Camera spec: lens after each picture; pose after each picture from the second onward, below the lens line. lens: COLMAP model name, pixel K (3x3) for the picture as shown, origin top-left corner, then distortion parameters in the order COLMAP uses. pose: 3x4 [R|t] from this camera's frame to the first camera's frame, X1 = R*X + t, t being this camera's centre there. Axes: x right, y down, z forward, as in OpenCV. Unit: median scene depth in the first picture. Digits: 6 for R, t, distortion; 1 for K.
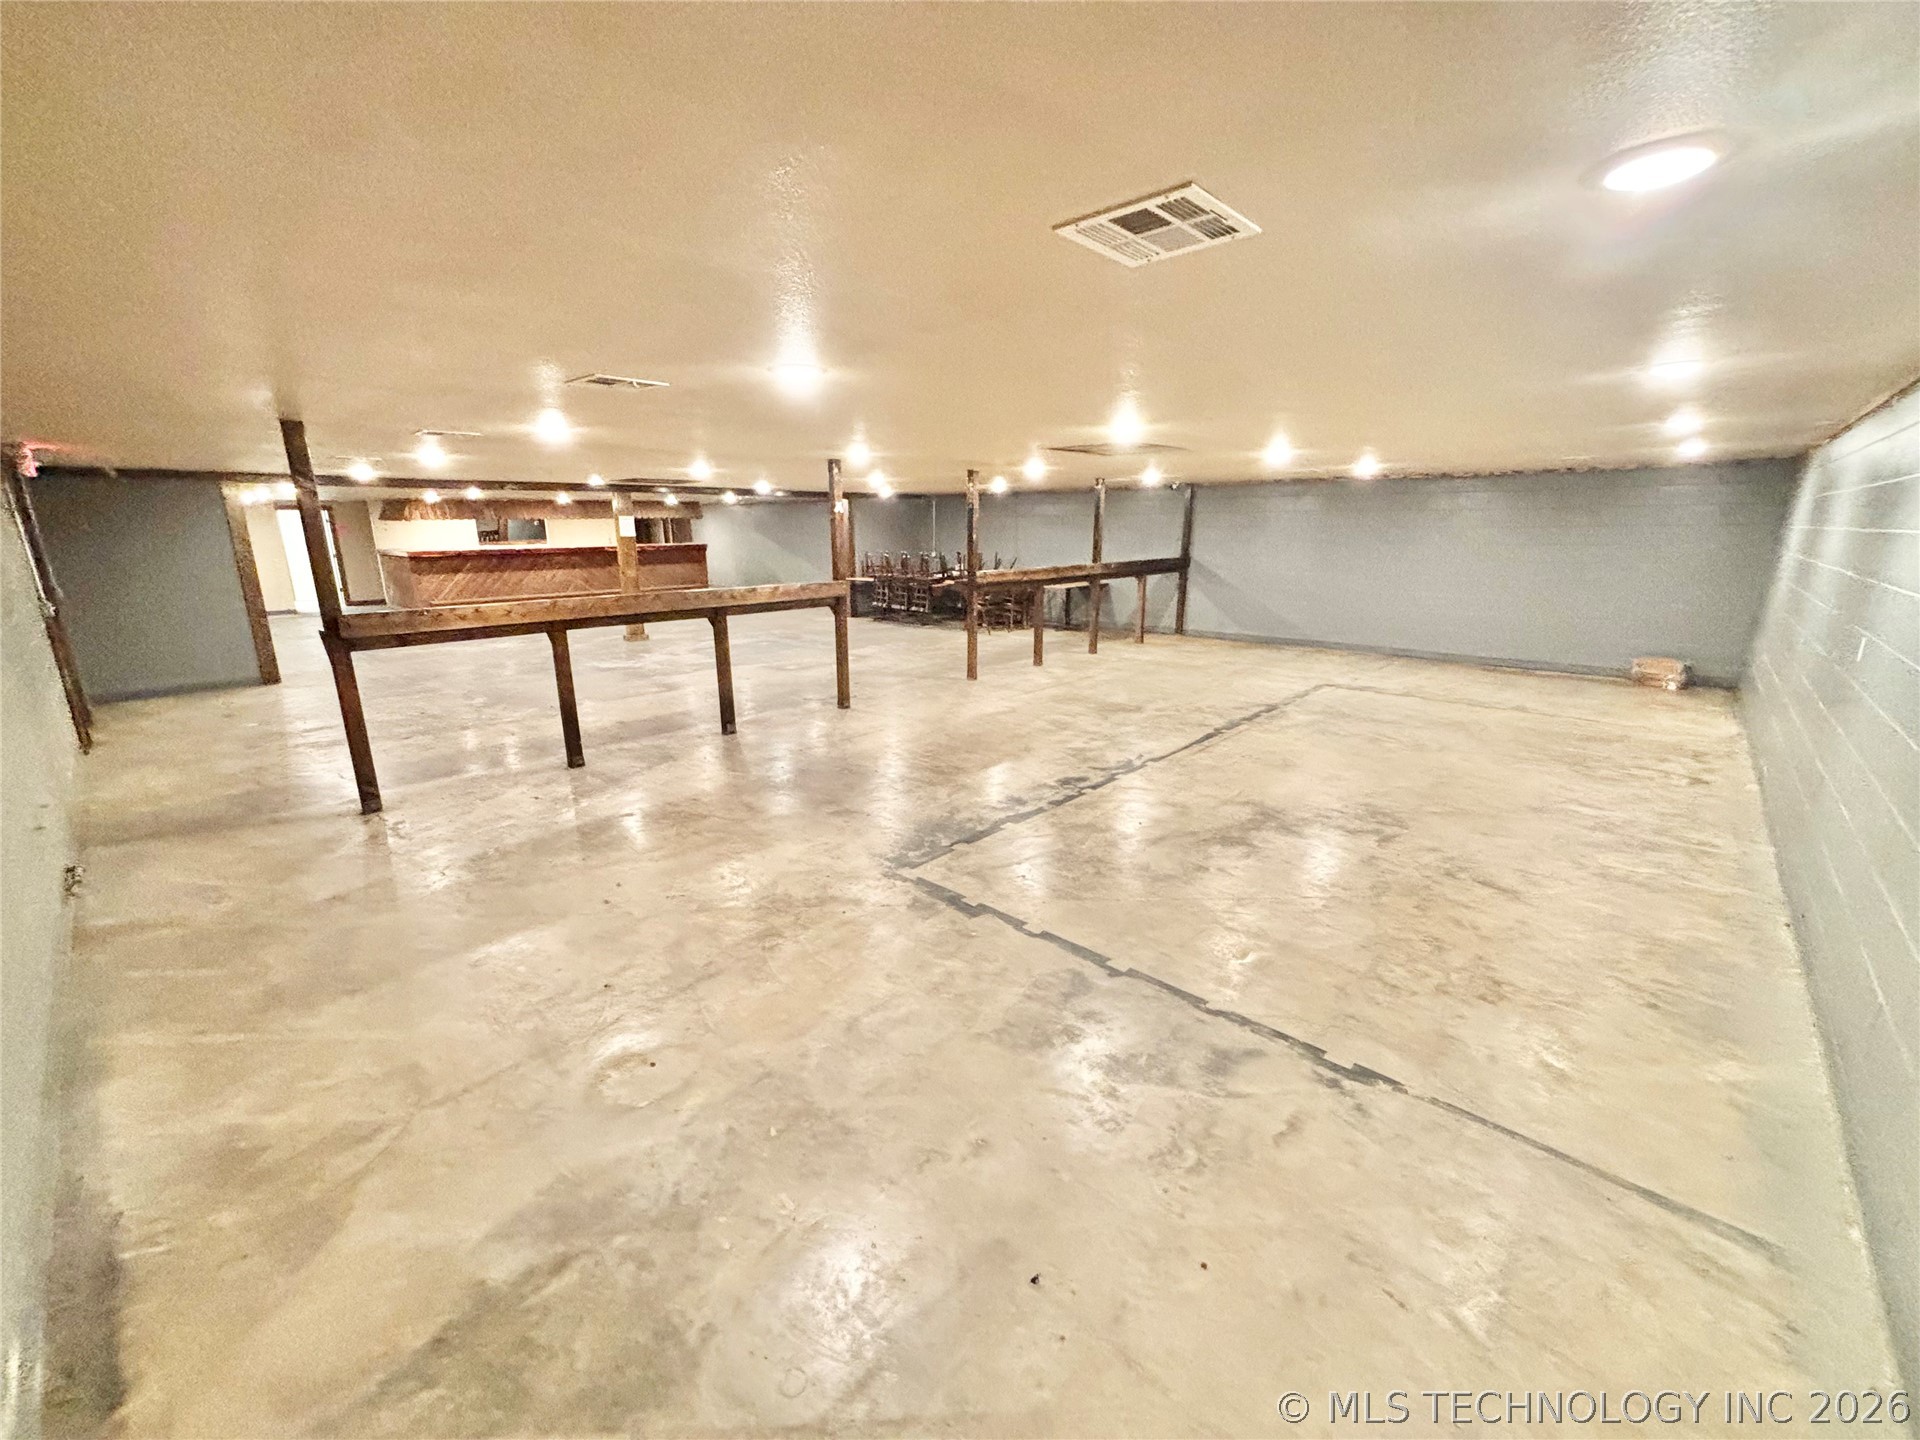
lens RADIAL K [[777.9, 0, 964.1], [0, 777.9, 725.3], [0, 0, 1]] dist [-0.001089, -0.000860]
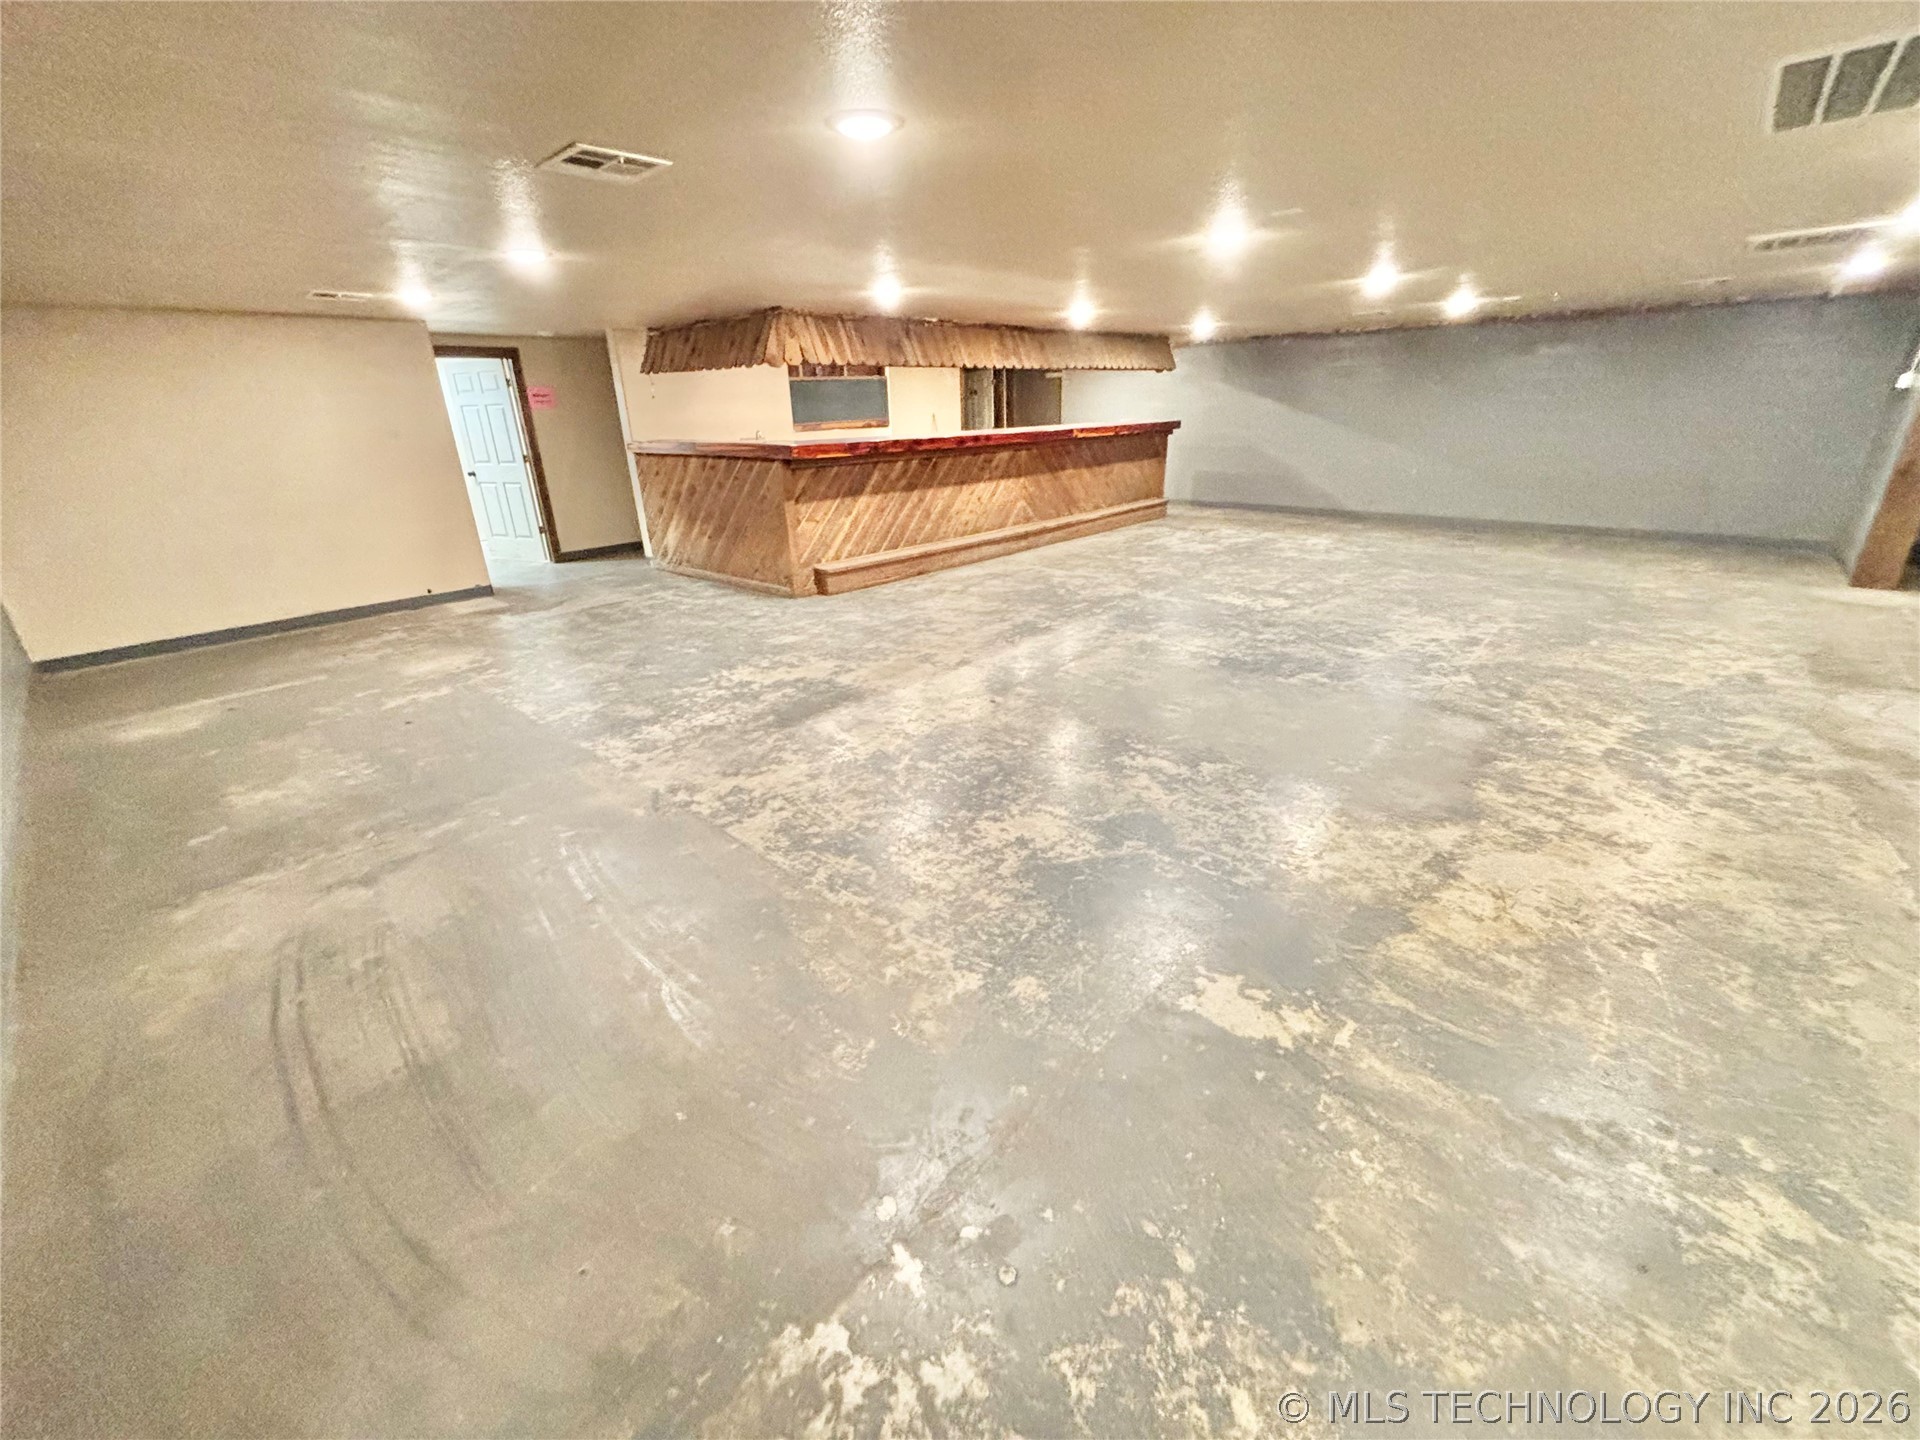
lens RADIAL K [[777.9, 0, 954.0], [0, 777.9, 729.3], [0, 0, 1]] dist [-0.001089, -0.000860]
pose [[0.999816, -0.018878, -0.003353, -1.303276], [0.019161, 0.990079, 0.139197, -0.272111], [0.000692, -0.139236, 0.990259, 1.192000]]
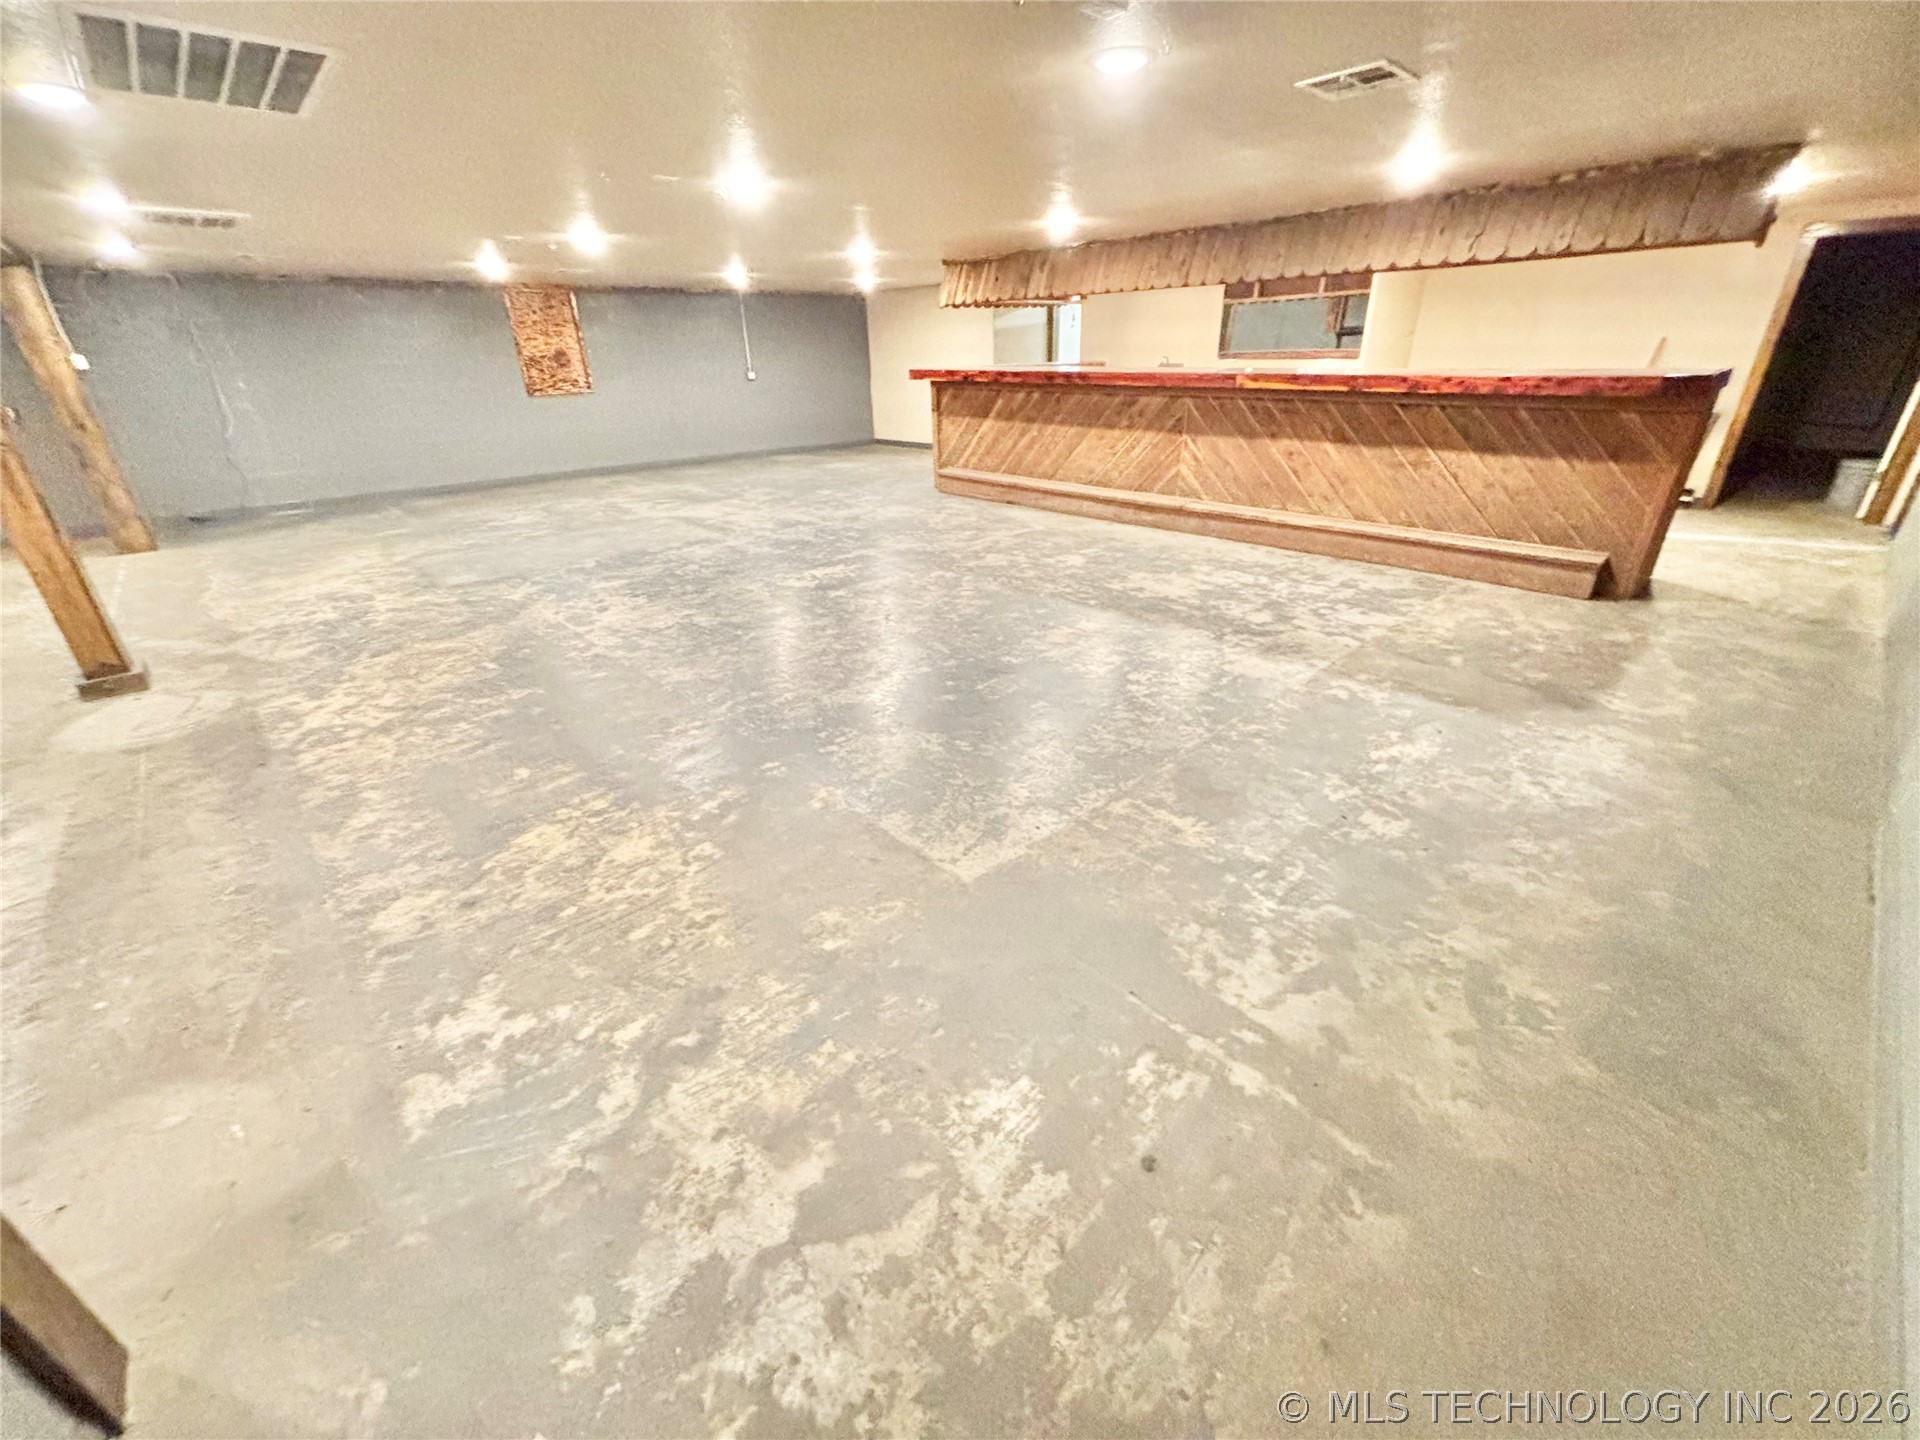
lens RADIAL K [[777.9, 0, 965.8], [0, 777.9, 723.8], [0, 0, 1]] dist [-0.001089, -0.000860]
pose [[-0.069186, 0.446683, -0.892013, -0.235621], [-0.228448, 0.863302, 0.450024, -0.540978], [0.971095, 0.234914, 0.042315, 2.203448]]
